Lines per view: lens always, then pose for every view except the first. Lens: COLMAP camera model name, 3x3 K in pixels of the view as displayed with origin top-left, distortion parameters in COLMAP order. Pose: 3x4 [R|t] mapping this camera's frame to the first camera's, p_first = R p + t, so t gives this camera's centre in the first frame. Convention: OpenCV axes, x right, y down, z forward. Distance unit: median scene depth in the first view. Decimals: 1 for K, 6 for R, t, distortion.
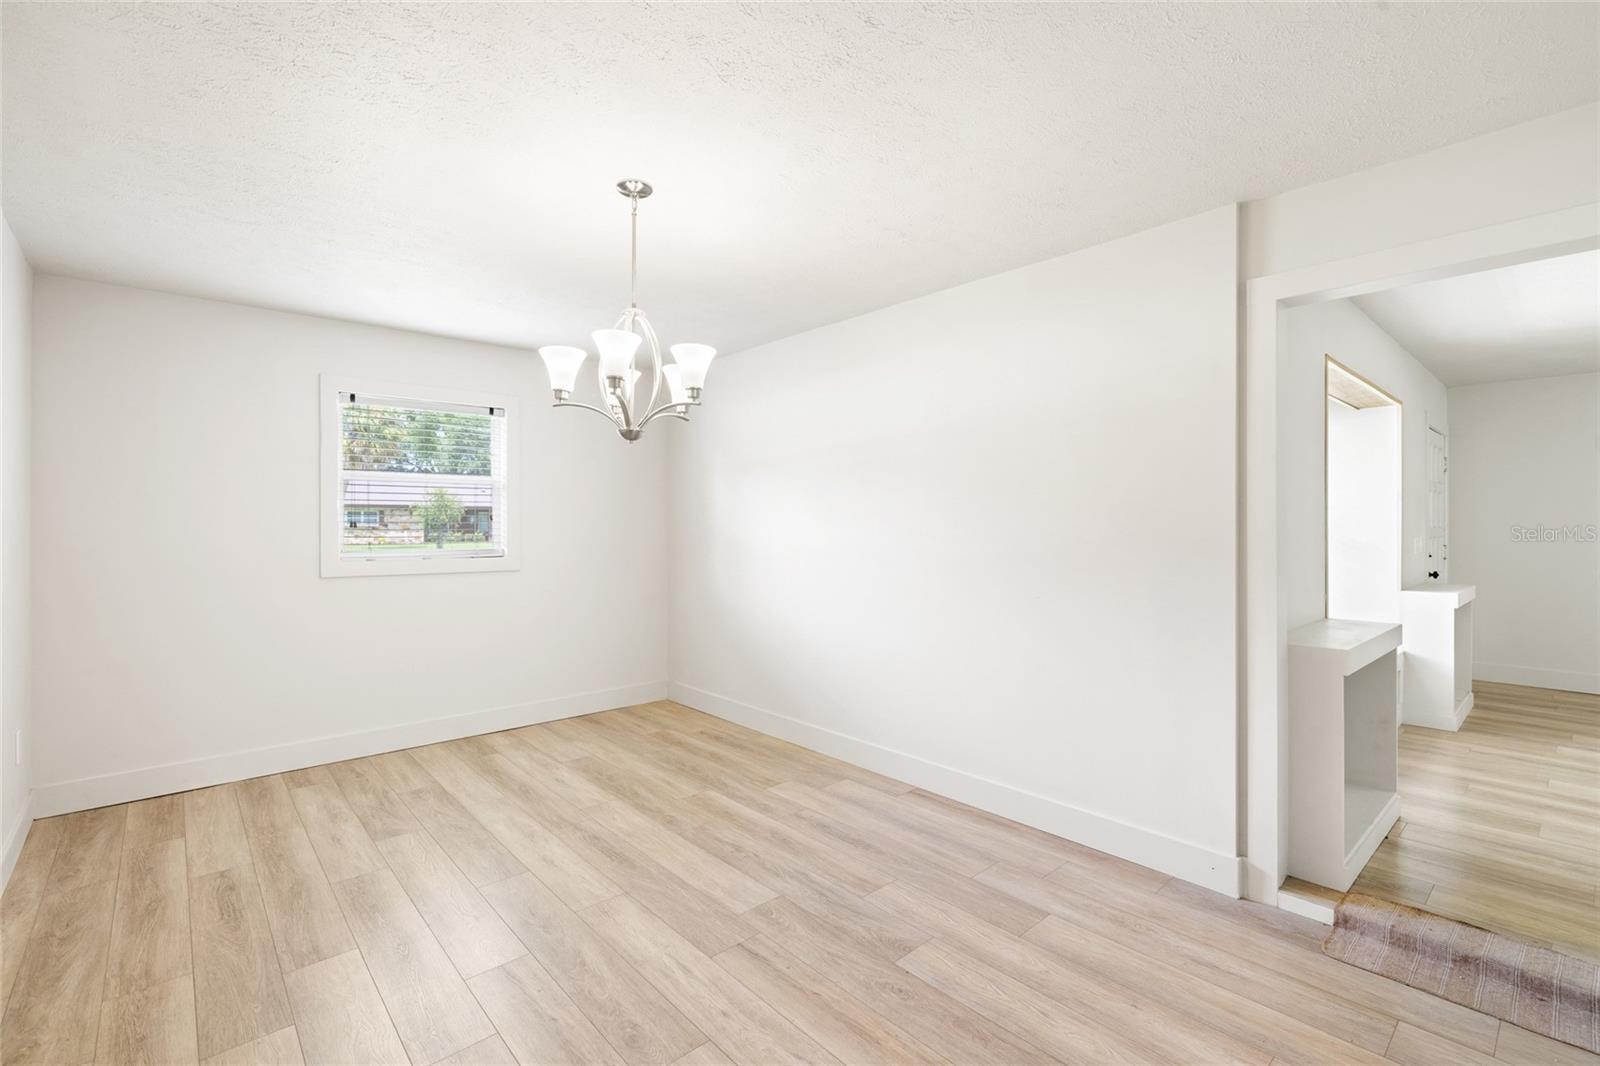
lens RADIAL K [[710.9, 0, 799.3], [0, 710.9, 518.4], [0, 0, 1]] dist [-0.000651, 0.000336]
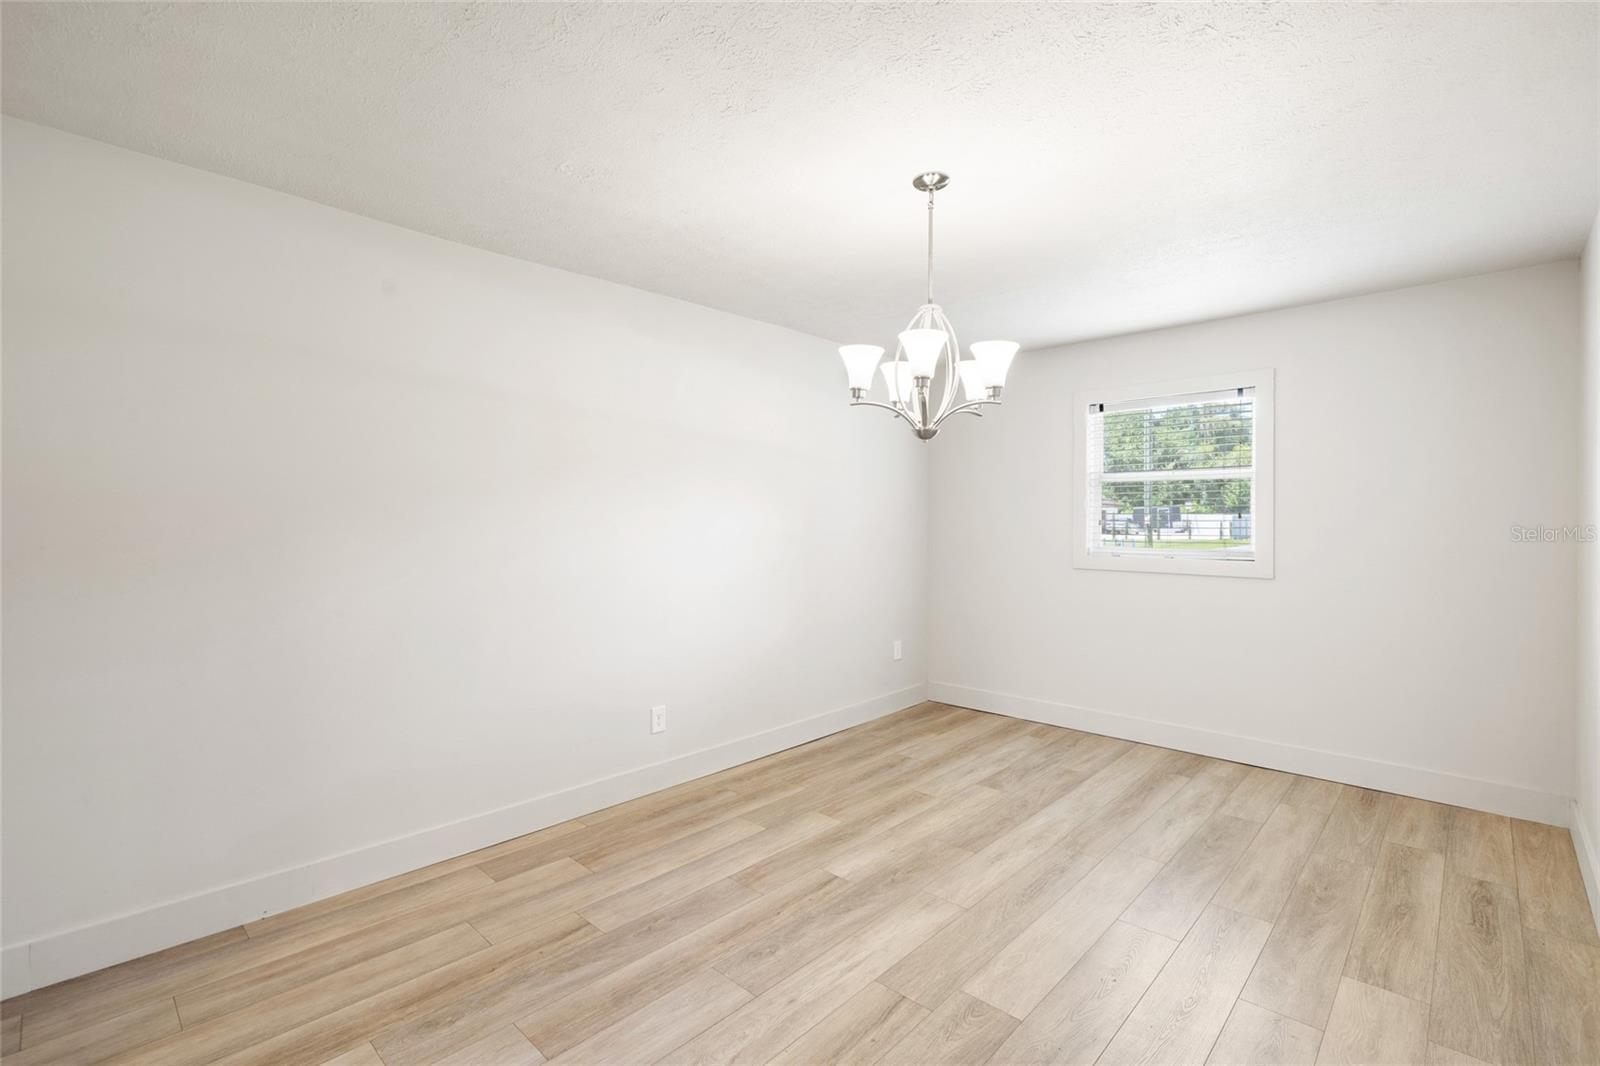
lens RADIAL K [[718.4, 0, 801.1], [0, 718.4, 519.2], [0, 0, 1]] dist [-0.004325, 0.000406]
pose [[0.080741, -0.000290, -0.996735, 0.554199], [0.009057, 0.999959, 0.000443, -0.001309], [0.996694, -0.009063, 0.080740, 0.556111]]
